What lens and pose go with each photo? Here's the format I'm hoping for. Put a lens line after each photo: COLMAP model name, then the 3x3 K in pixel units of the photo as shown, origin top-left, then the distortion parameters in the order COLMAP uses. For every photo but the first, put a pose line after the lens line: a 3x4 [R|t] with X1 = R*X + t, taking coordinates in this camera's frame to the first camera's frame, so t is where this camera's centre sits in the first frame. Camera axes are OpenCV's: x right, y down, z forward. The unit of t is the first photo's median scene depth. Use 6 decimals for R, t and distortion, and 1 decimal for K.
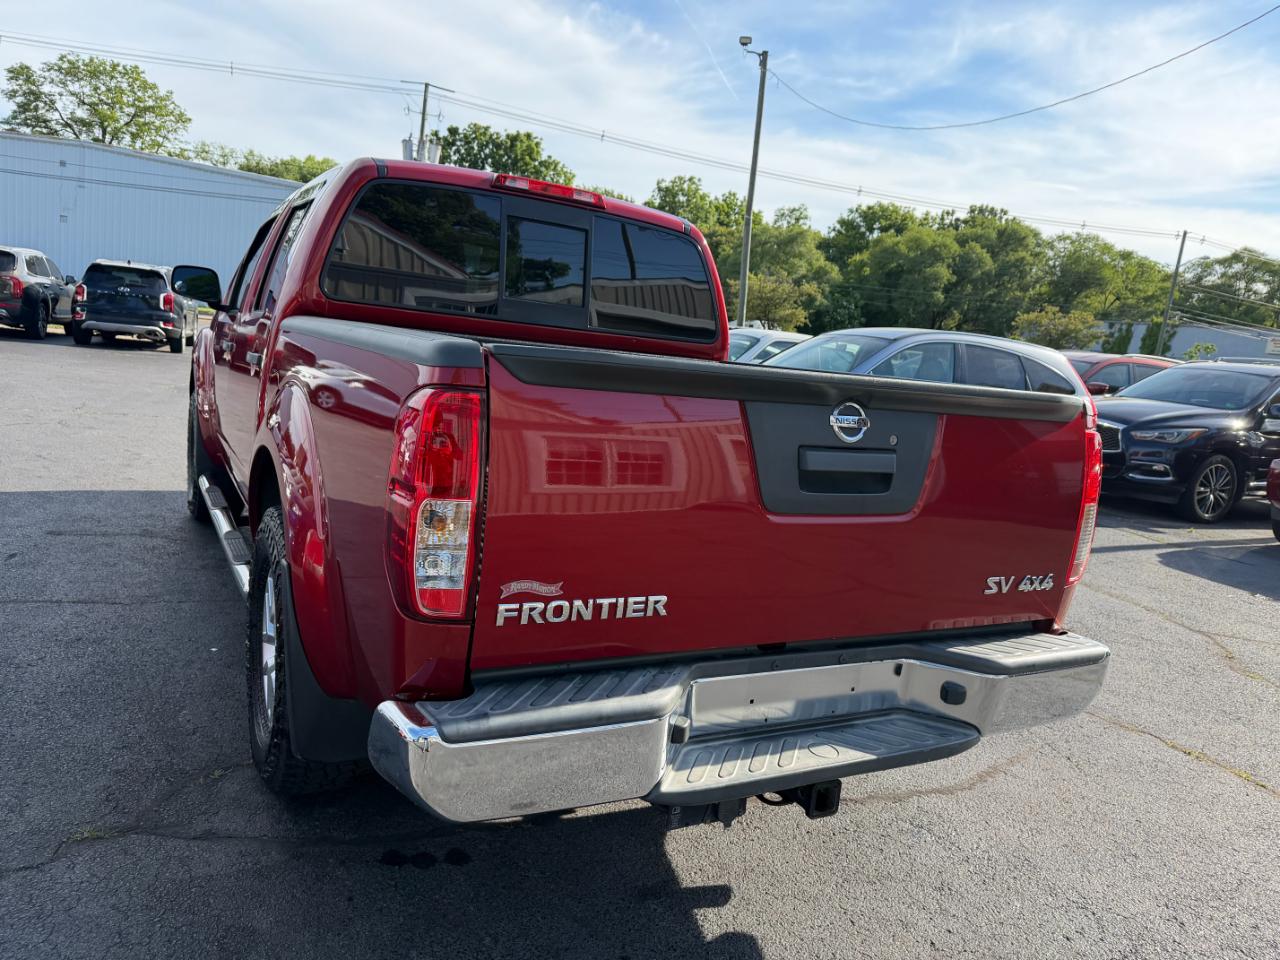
lens RADIAL K [[914.7, 0, 652.4], [0, 914.7, 486.0], [0, 0, 1]] dist [0.022759, -0.030775]
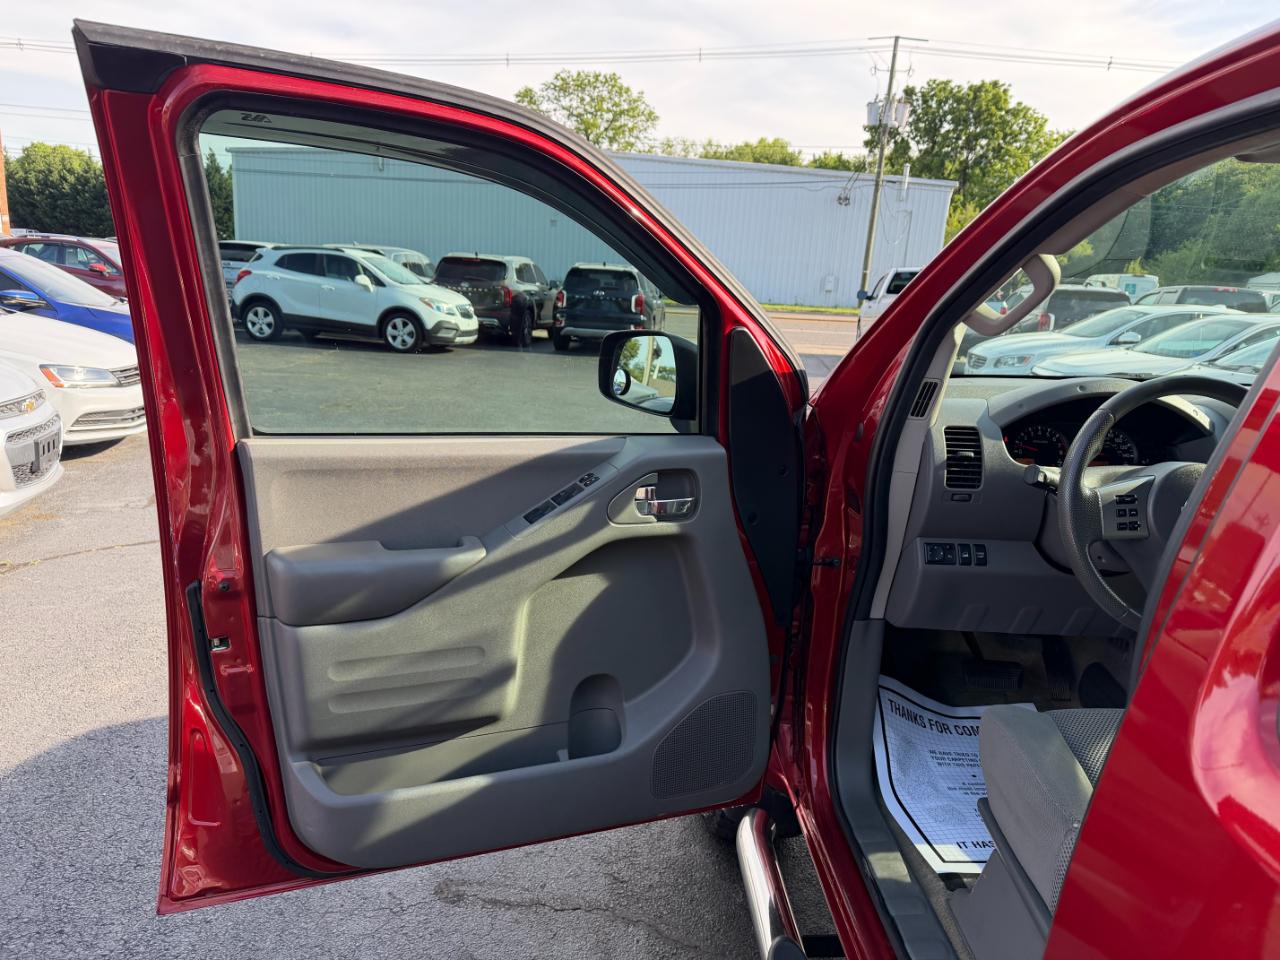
lens RADIAL K [[914.7, 0, 621.4], [0, 914.7, 488.0], [0, 0, 1]] dist [0.022759, -0.030775]
pose [[0.881218, 0.047147, -0.470354, -0.043020], [-0.033152, 0.998728, 0.038000, -0.021294], [0.471547, -0.017893, 0.881659, 0.074017]]
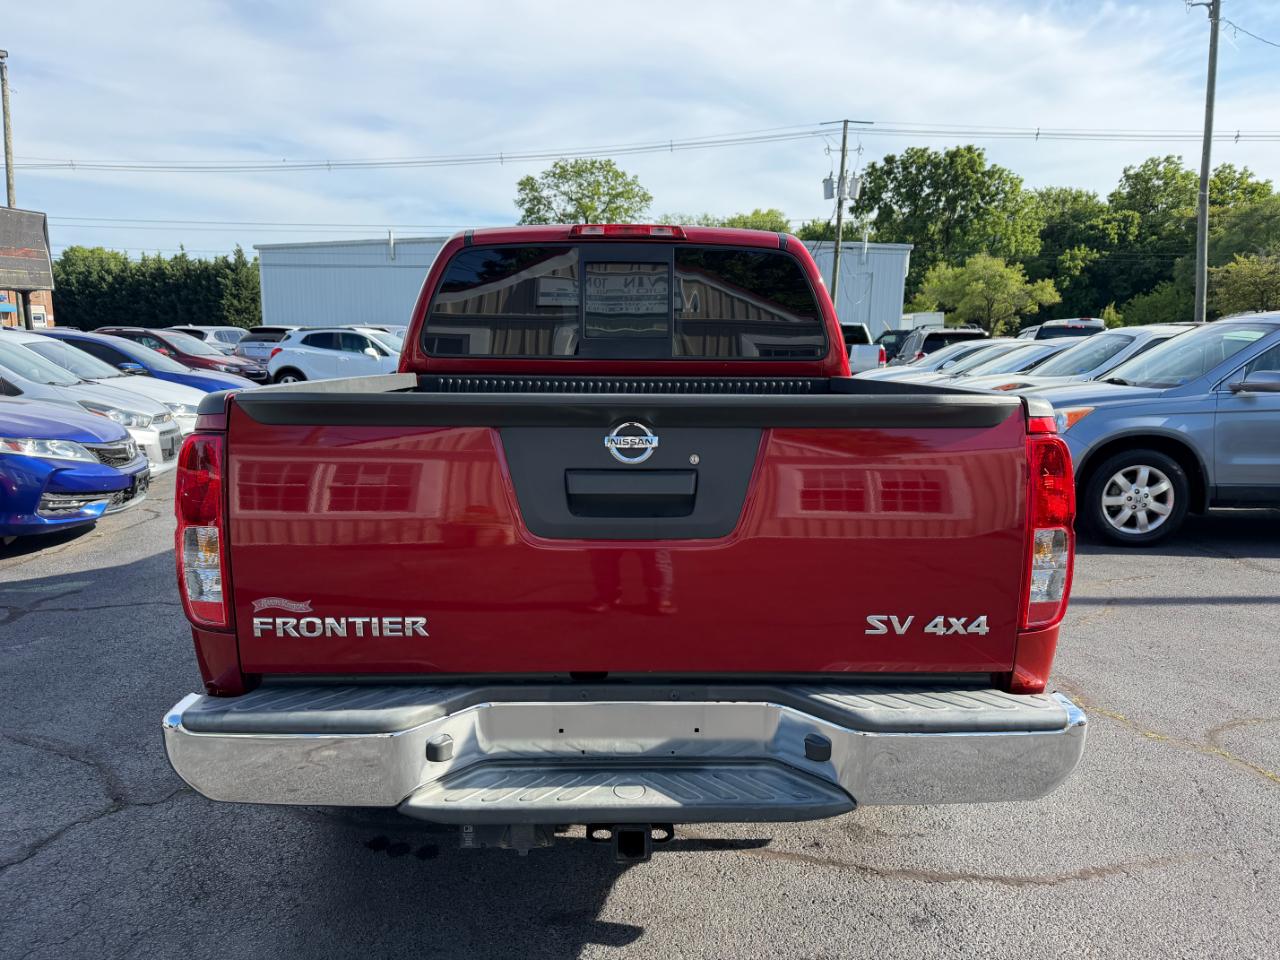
lens RADIAL K [[914.7, 0, 640.1], [0, 914.7, 481.8], [0, 0, 1]] dist [0.022759, -0.030775]
pose [[0.877356, -0.031419, -0.478811, 0.031984], [0.013713, 0.999088, -0.040431, 0.000422], [0.479644, 0.028907, 0.876987, 0.008194]]
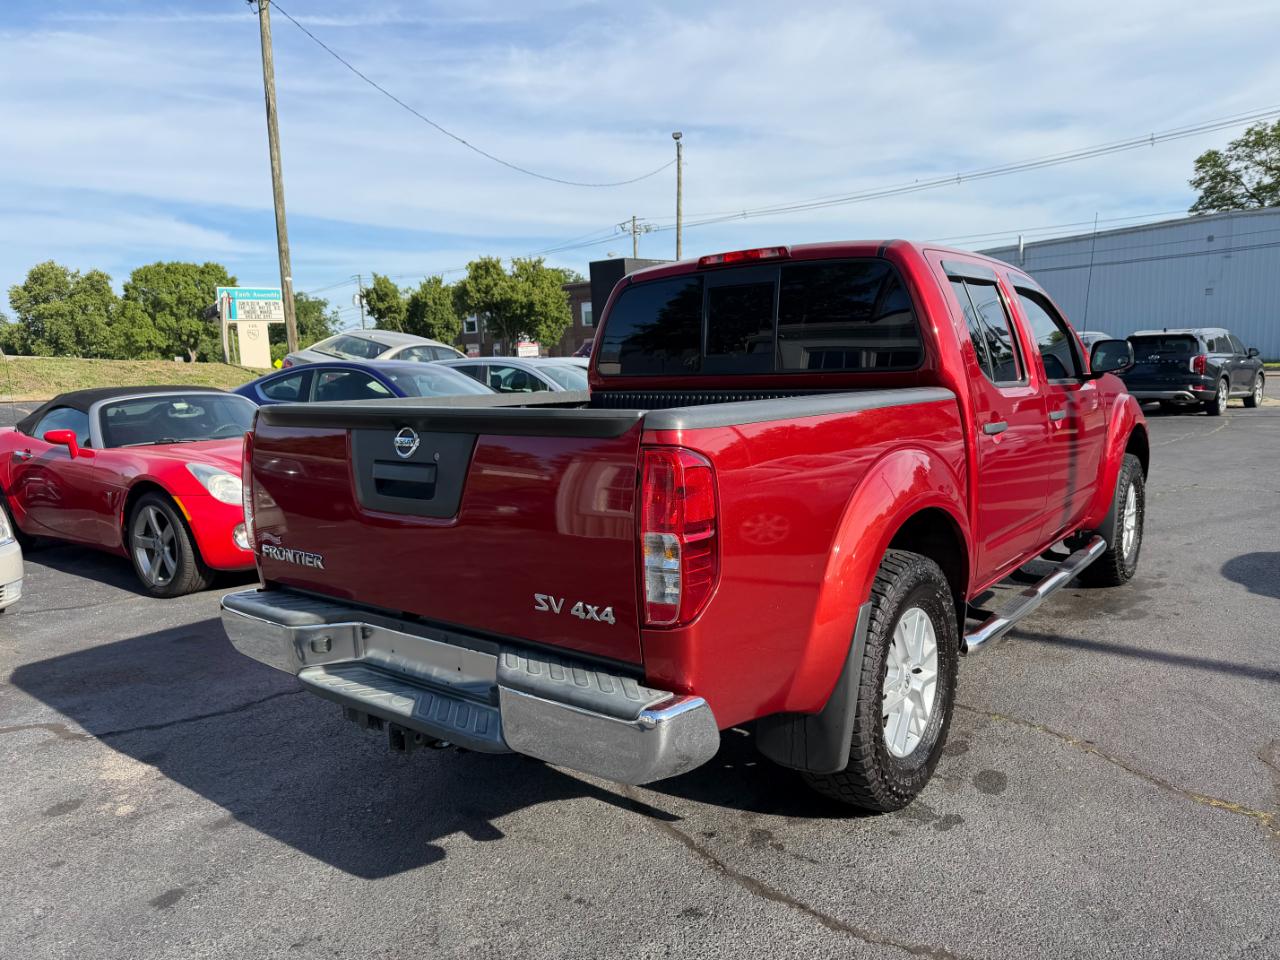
lens RADIAL K [[914.7, 0, 620.8], [0, 914.7, 474.1], [0, 0, 1]] dist [0.022759, -0.030775]
pose [[0.361597, -0.009982, -0.932281, 0.072319], [-0.074029, 0.996478, -0.039383, 0.000144], [0.929391, 0.083257, 0.359585, 0.038729]]
